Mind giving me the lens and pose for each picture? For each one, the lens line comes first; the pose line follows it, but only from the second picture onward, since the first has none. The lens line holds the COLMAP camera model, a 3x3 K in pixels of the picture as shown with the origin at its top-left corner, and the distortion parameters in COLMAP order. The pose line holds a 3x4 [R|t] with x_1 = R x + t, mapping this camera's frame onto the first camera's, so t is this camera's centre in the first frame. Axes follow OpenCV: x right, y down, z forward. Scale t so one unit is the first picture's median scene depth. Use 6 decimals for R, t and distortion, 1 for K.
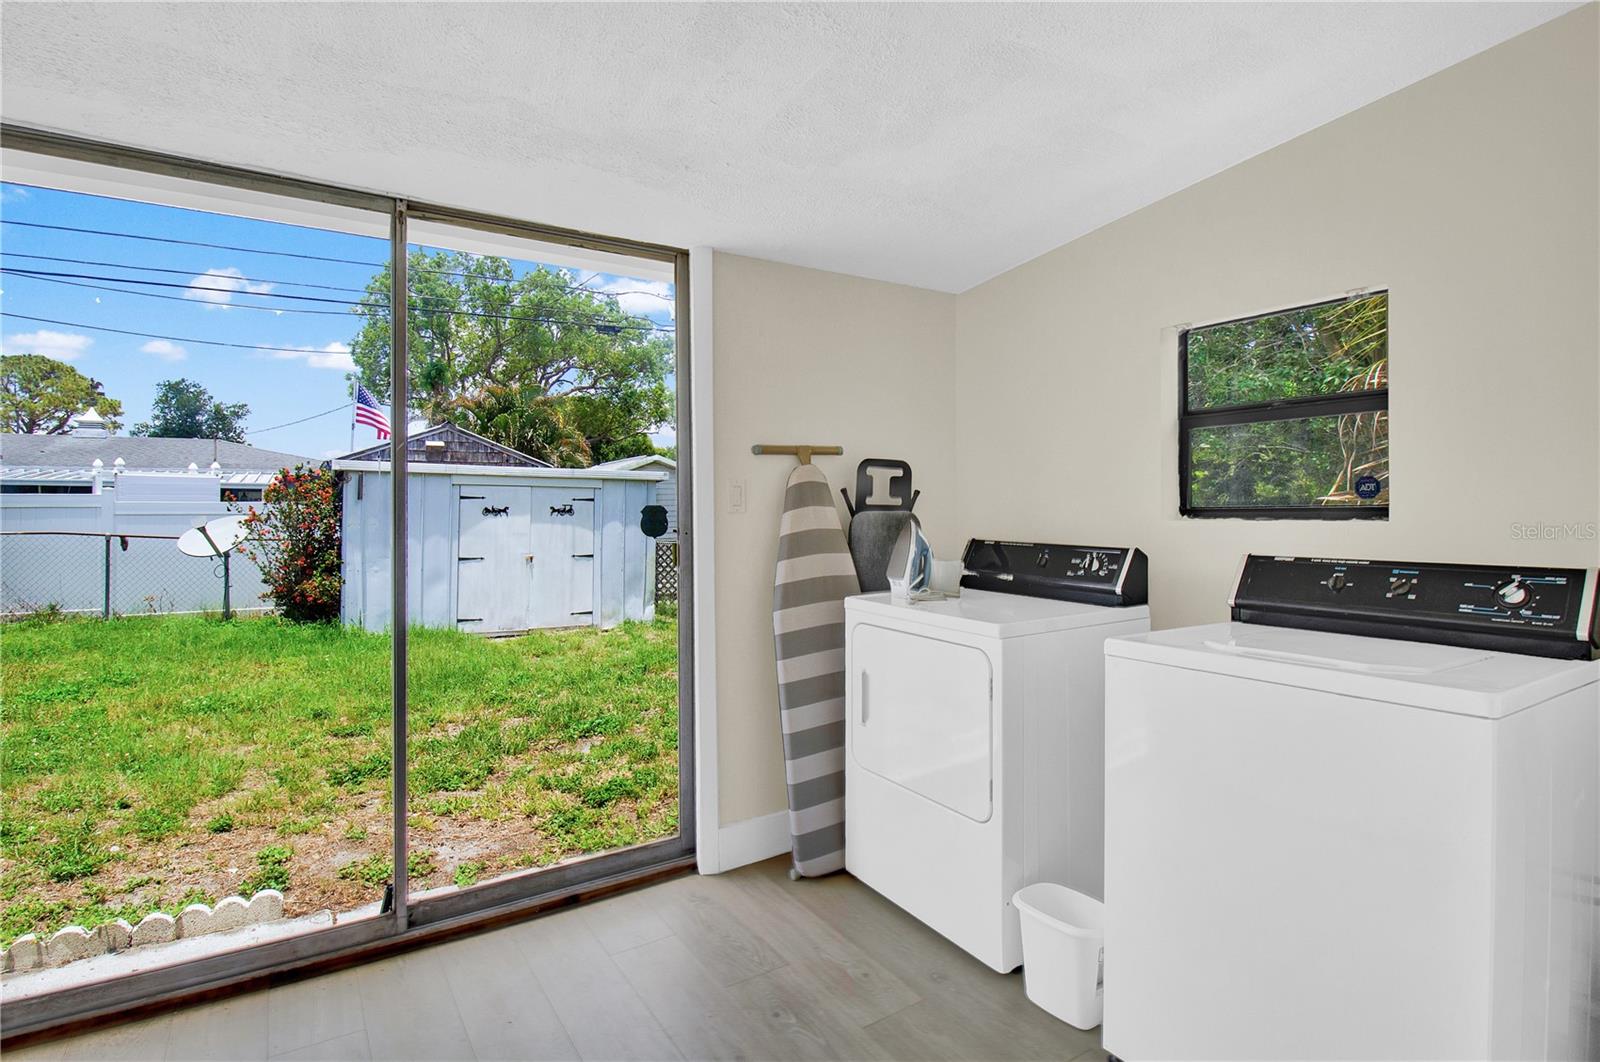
lens RADIAL K [[773.2, 0, 808.3], [0, 773.2, 517.2], [0, 0, 1]] dist [-0.000855, -0.004829]
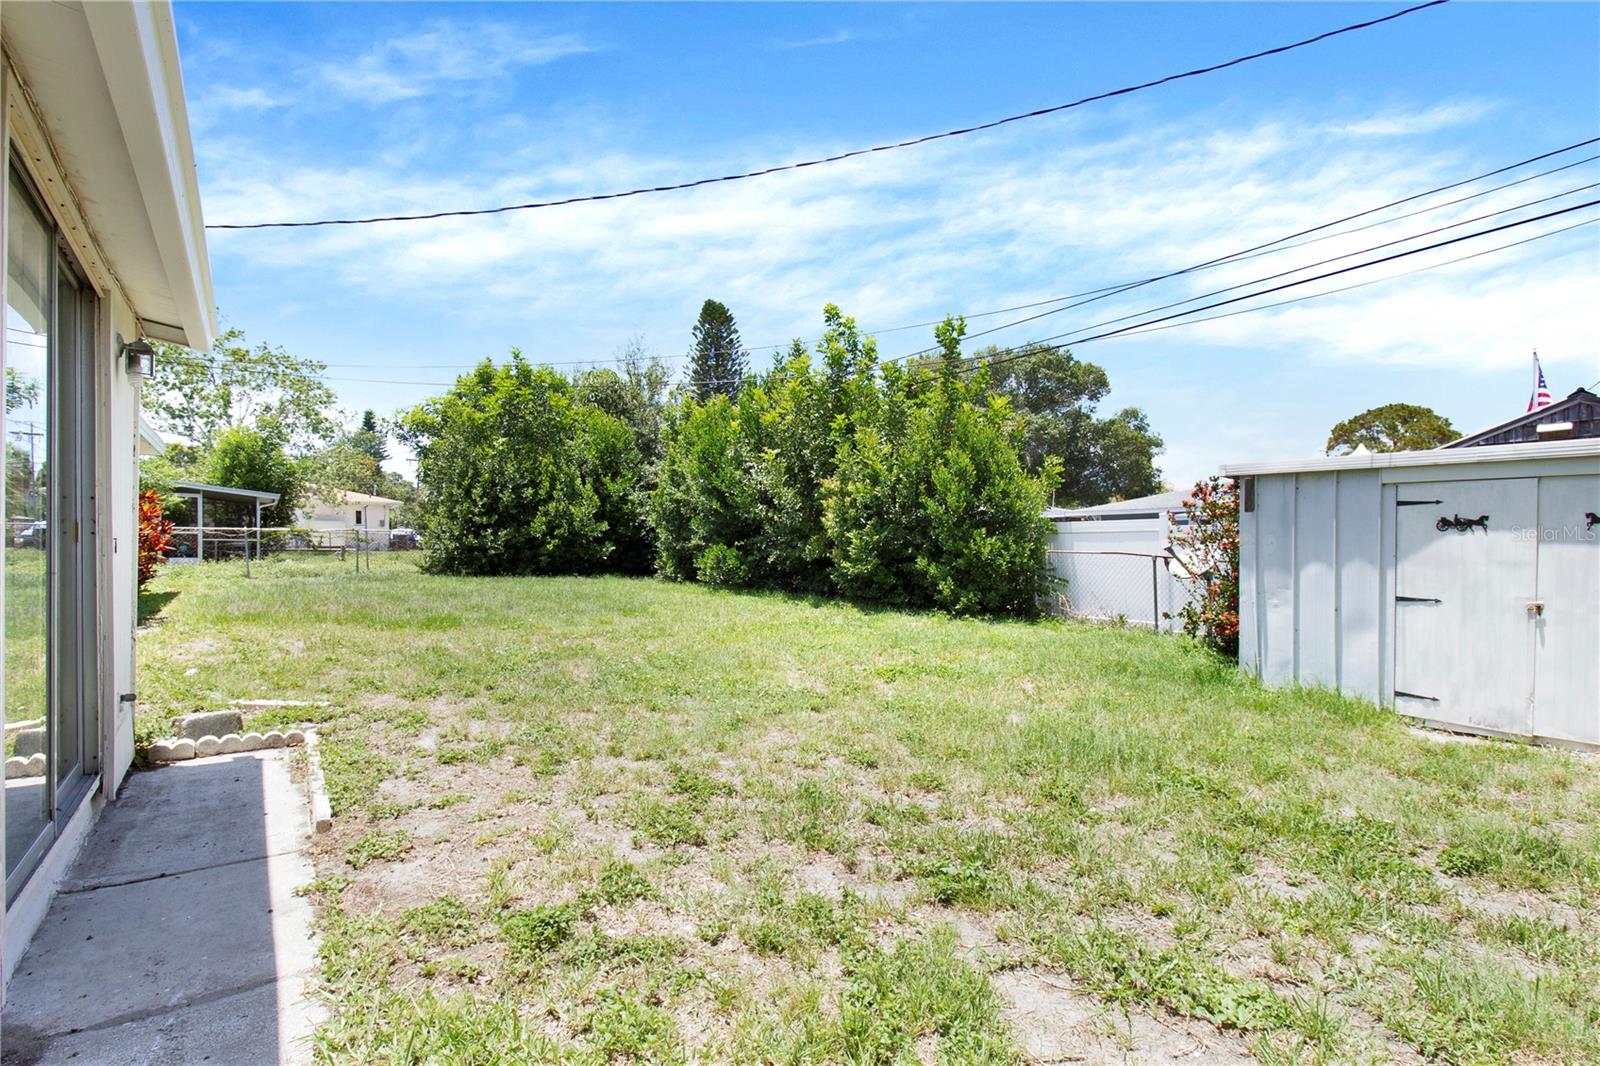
lens RADIAL K [[773.2, 0, 807.6], [0, 773.2, 542.0], [0, 0, 1]] dist [-0.000855, -0.004829]
pose [[0.075889, -0.002454, -0.997113, 0.150832], [-0.015653, 0.999871, -0.003652, 0.016621], [0.996993, 0.015884, 0.075841, 0.448702]]
